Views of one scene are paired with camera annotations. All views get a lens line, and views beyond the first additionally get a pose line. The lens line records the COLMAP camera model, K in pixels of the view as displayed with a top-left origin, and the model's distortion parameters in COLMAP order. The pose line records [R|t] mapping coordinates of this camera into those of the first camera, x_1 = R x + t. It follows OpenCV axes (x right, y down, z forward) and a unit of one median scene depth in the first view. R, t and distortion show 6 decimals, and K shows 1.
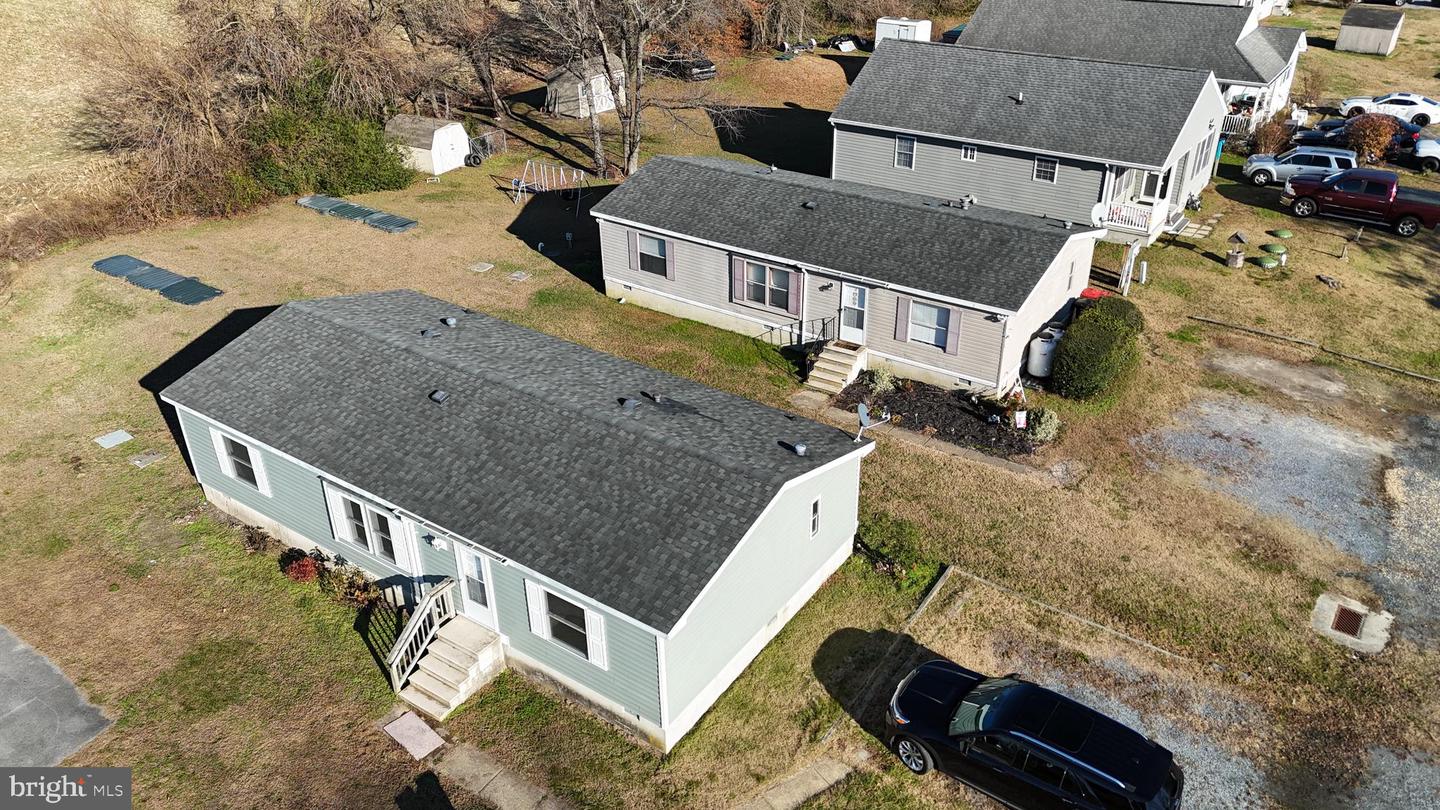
lens RADIAL K [[1056.6, 0, 717.2], [0, 1056.6, 403.0], [0, 0, 1]] dist [0.089045, -0.091748]
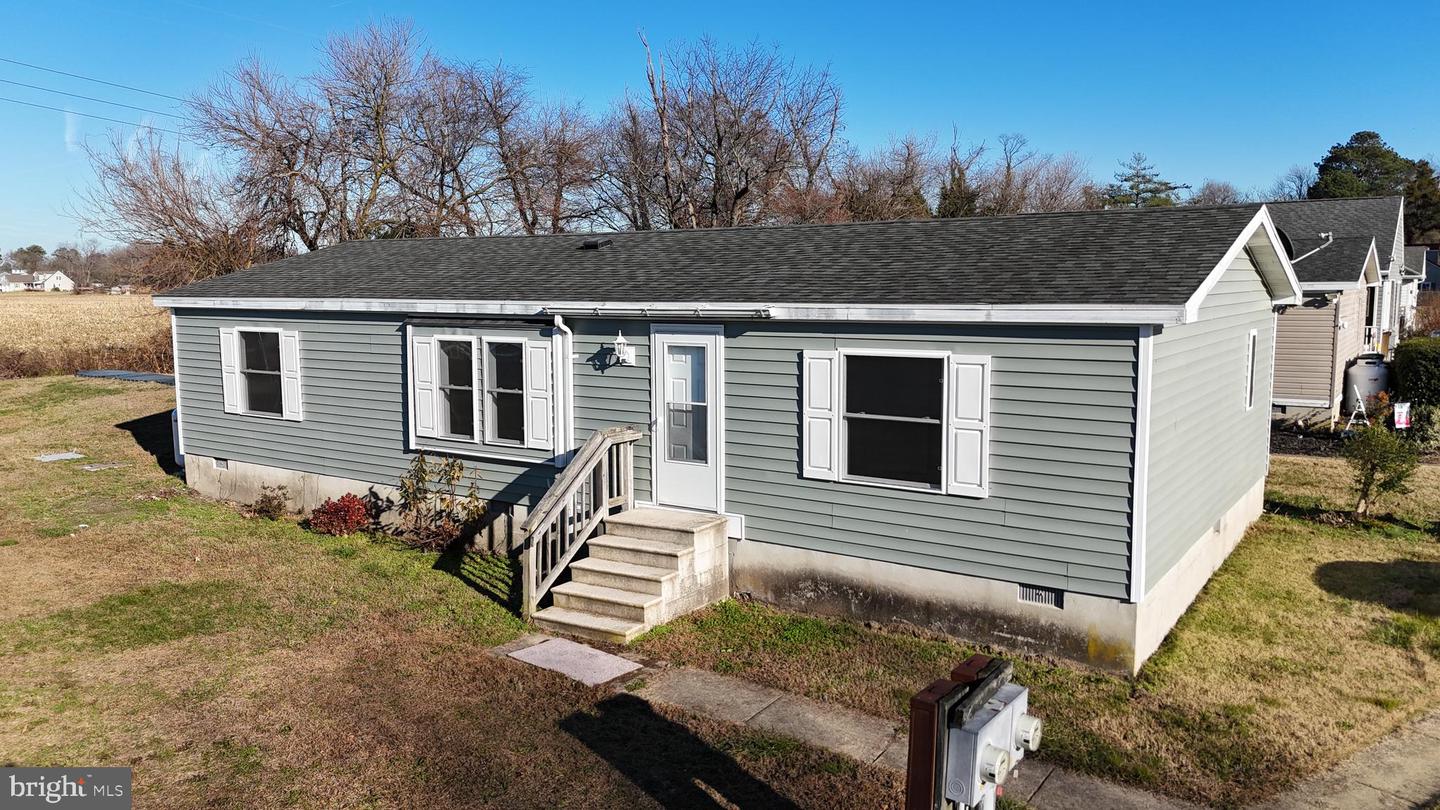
lens RADIAL K [[1056.6, 0, 717.2], [0, 1056.6, 403.0], [0, 0, 1]] dist [0.089045, -0.091748]
pose [[0.999860, 0.009194, 0.014015, -0.149108], [-0.002988, 0.920508, -0.390711, 0.255566], [-0.016493, 0.390615, 0.920407, 0.339133]]
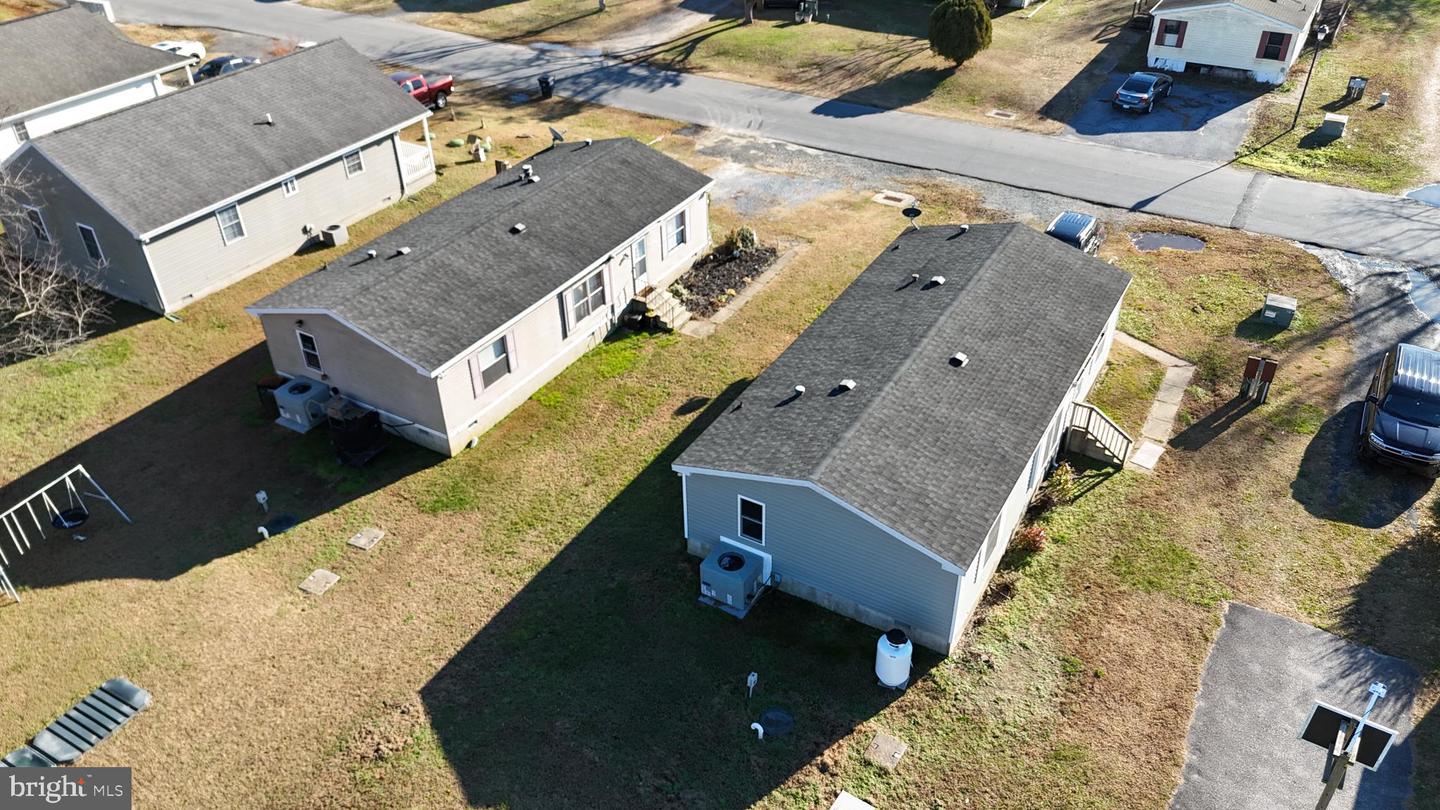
lens RADIAL K [[1056.6, 0, 717.2], [0, 1056.6, 403.0], [0, 0, 1]] dist [0.089045, -0.091748]
pose [[-0.081025, -0.555229, 0.827742, -0.959154], [0.504450, 0.693411, 0.514502, -0.553312], [-0.859631, 0.459241, 0.223902, 0.755746]]
